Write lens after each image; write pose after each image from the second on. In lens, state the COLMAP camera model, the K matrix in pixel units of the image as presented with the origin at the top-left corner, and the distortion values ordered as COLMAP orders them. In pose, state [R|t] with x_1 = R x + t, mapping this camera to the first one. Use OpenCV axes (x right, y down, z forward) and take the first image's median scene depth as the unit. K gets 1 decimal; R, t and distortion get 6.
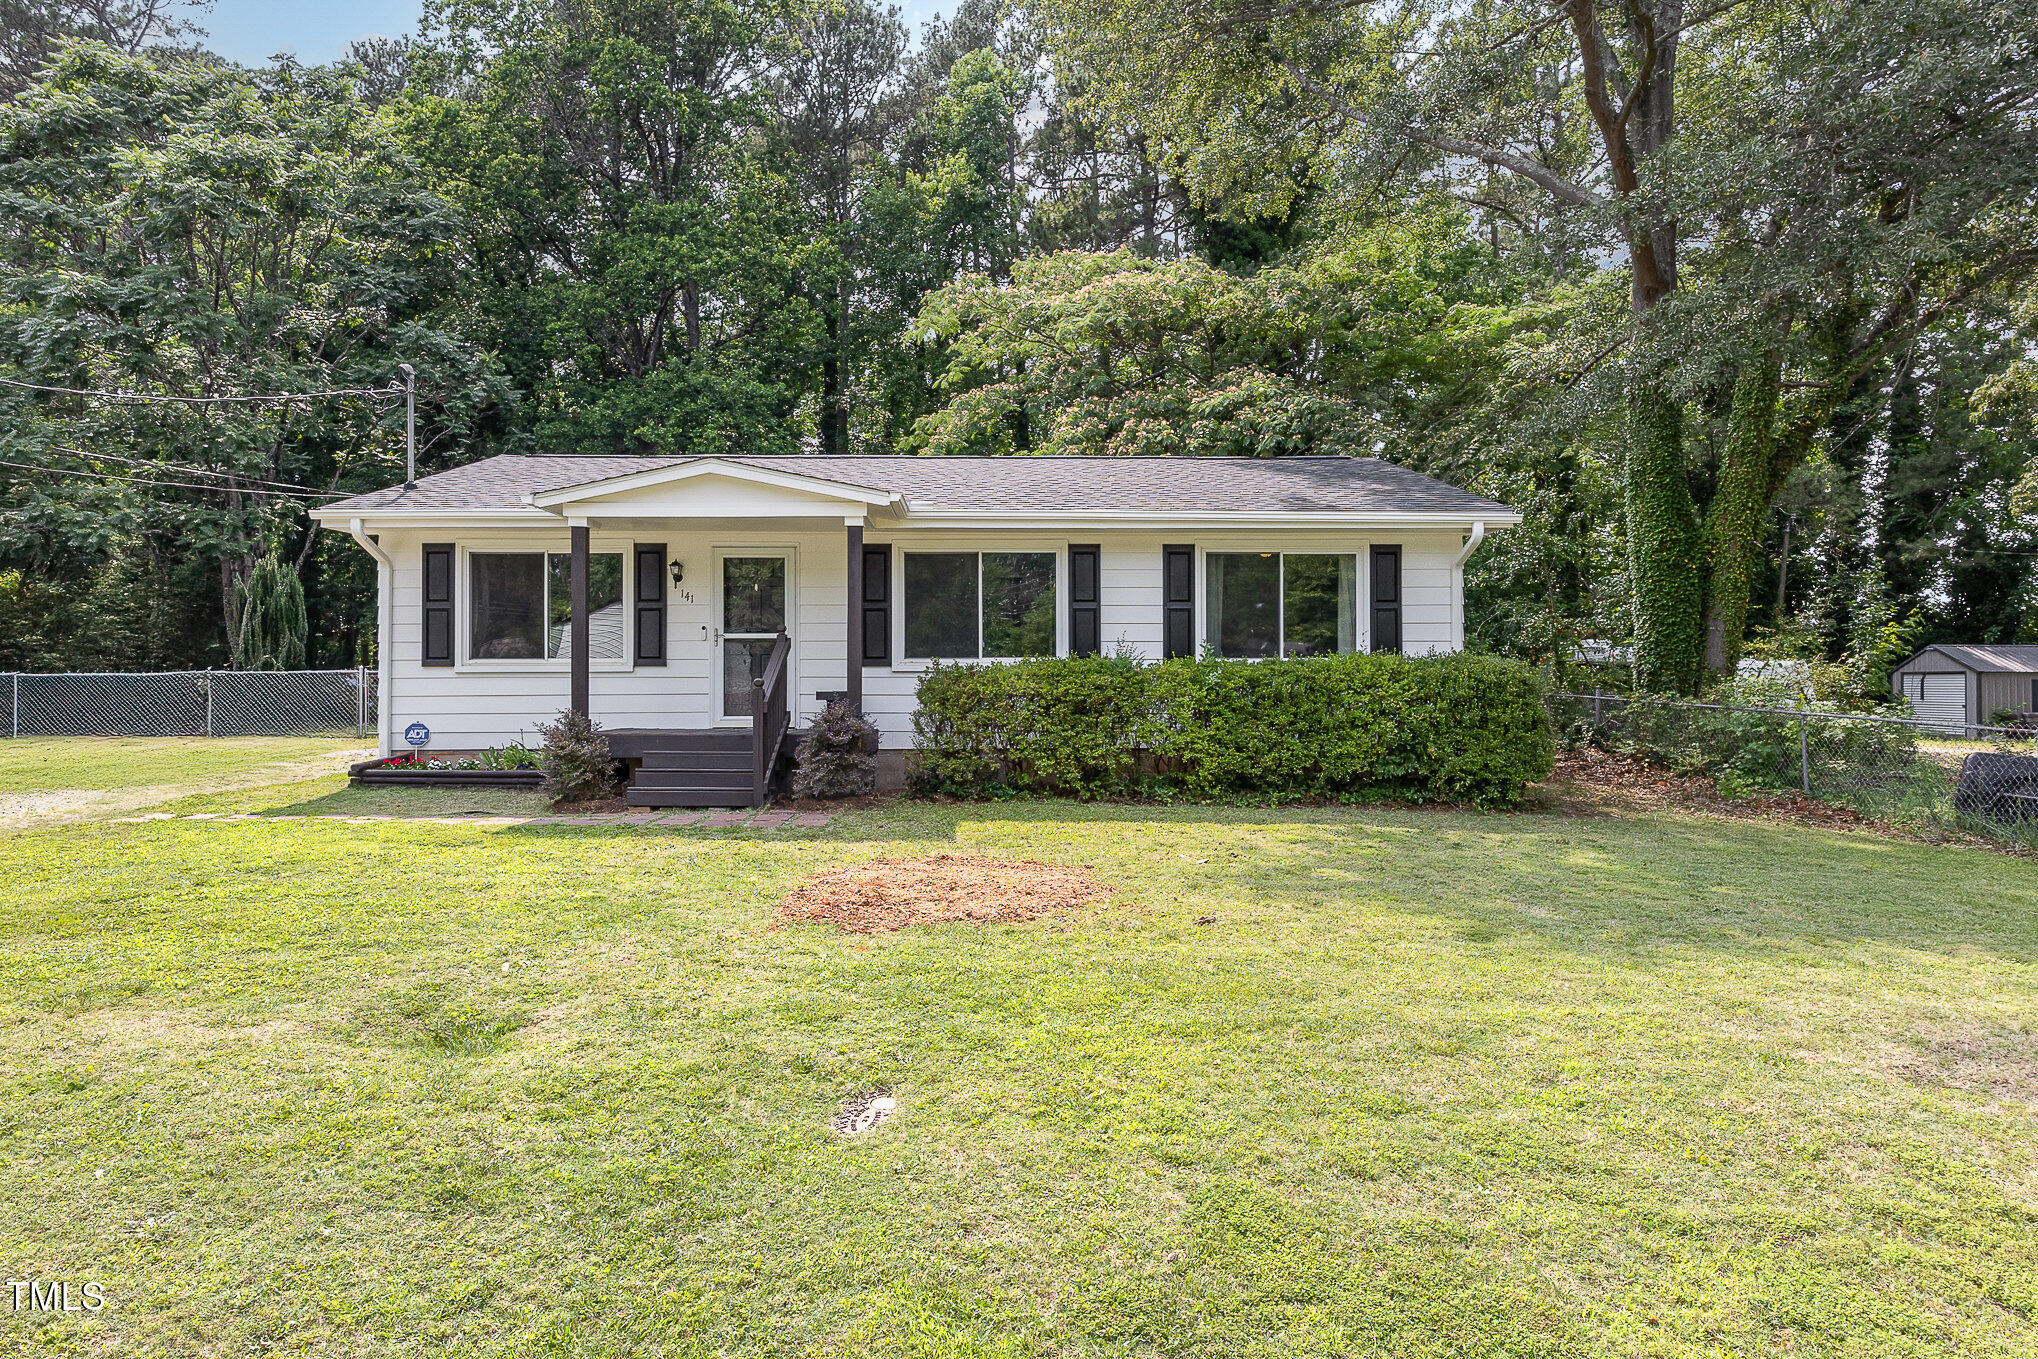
lens RADIAL K [[1016.7, 0, 1019.2], [0, 1016.7, 677.7], [0, 0, 1]] dist [0.001646, 0.000087]
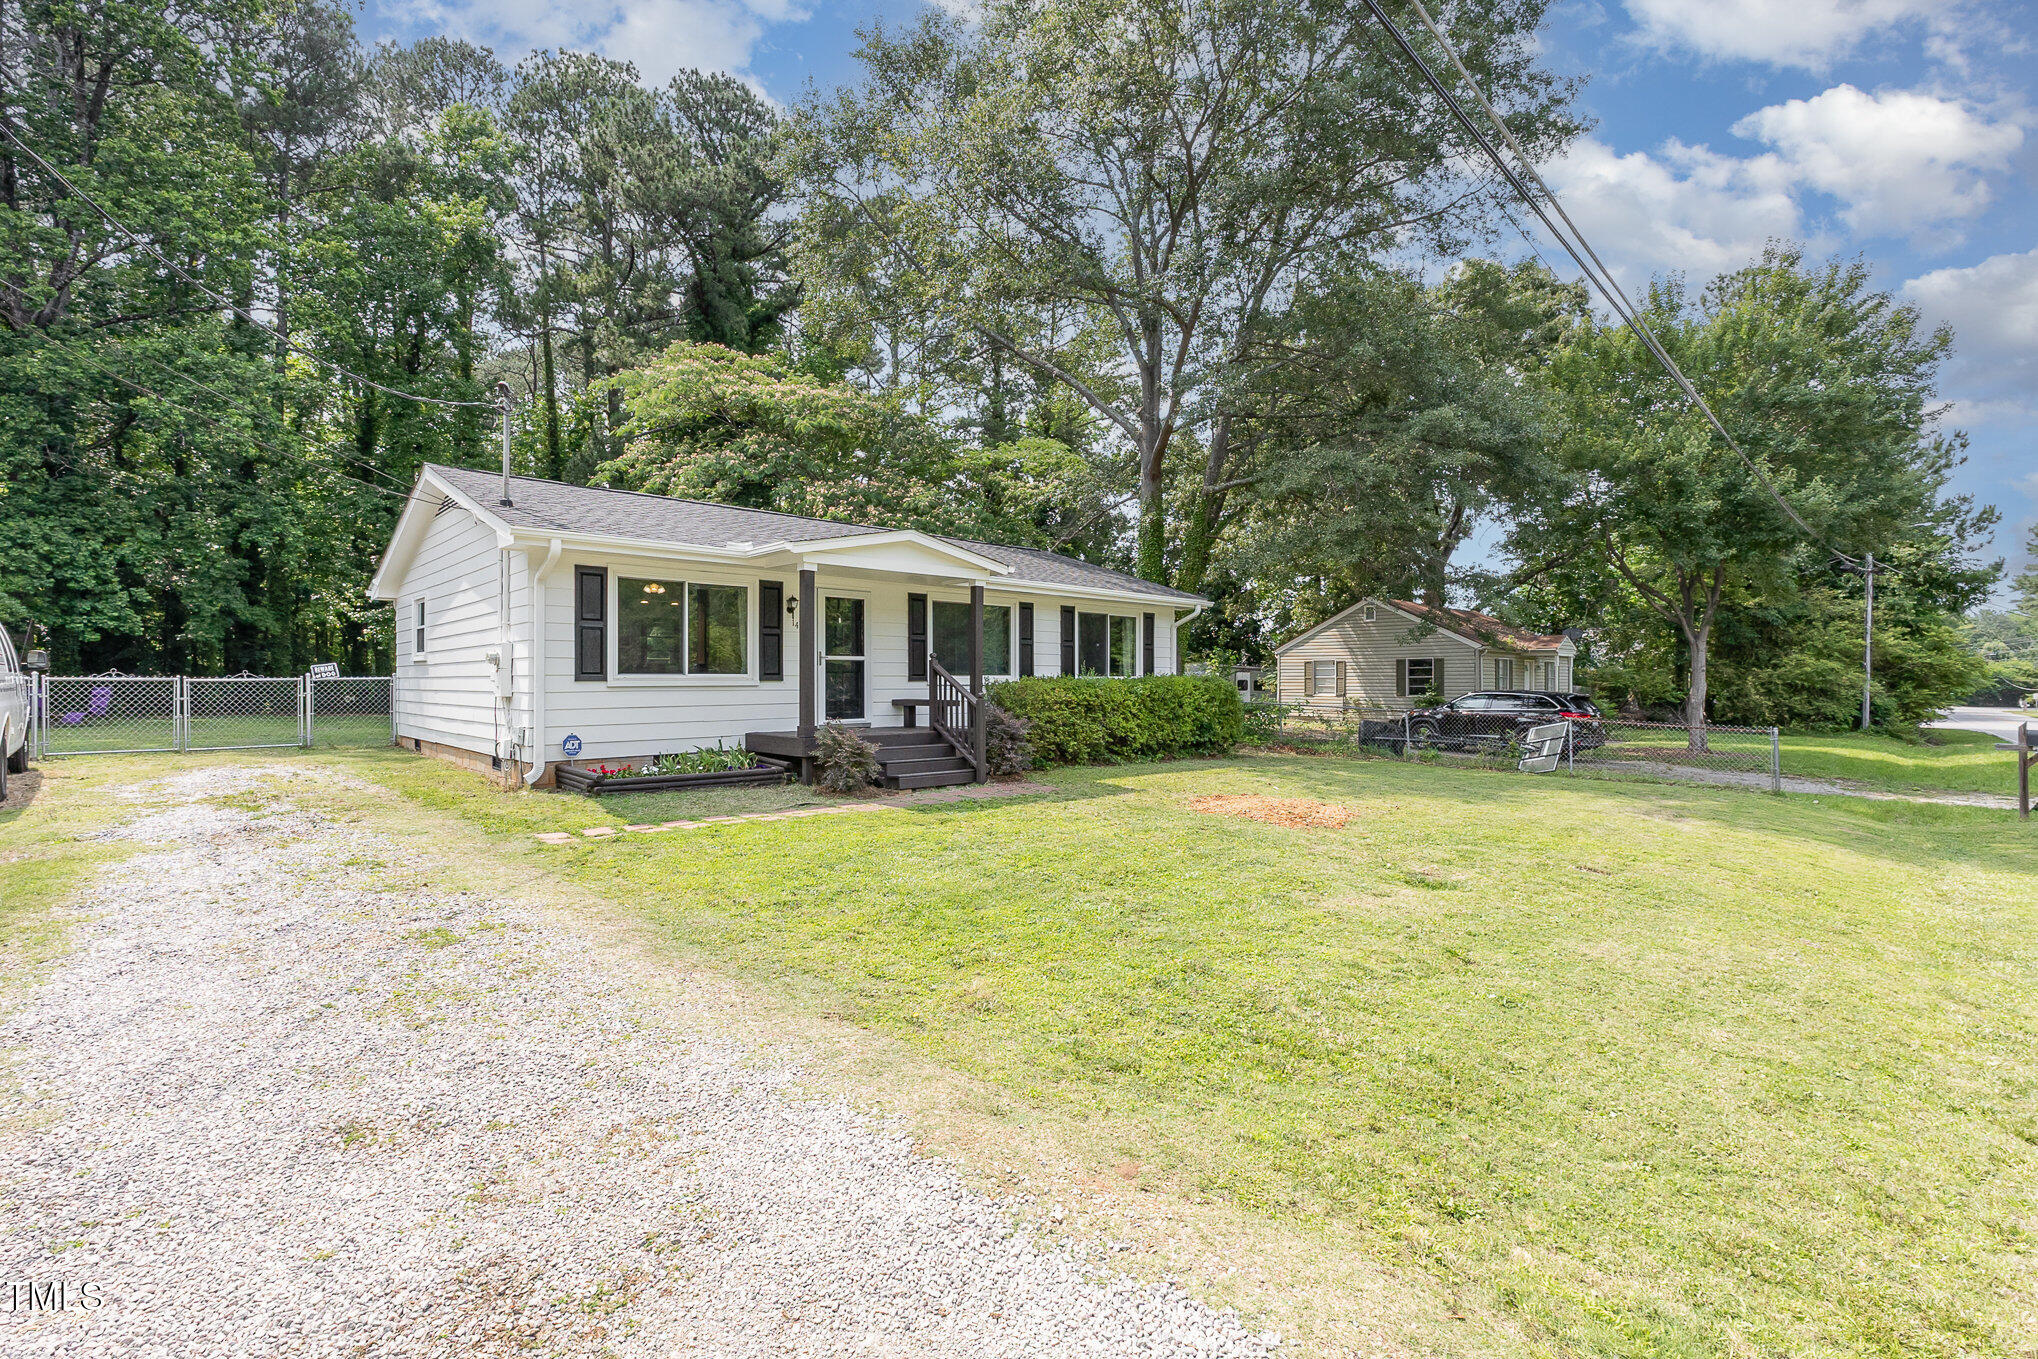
lens RADIAL K [[906.2, 0, 1015.2], [0, 906.2, 682.5], [0, 0, 1]] dist [0.000614, -0.000031]
pose [[0.745779, 0.001471, 0.666192, -0.865625], [0.005405, 0.999951, -0.008259, 0.000716], [-0.666171, 0.009760, 0.745735, -0.004963]]
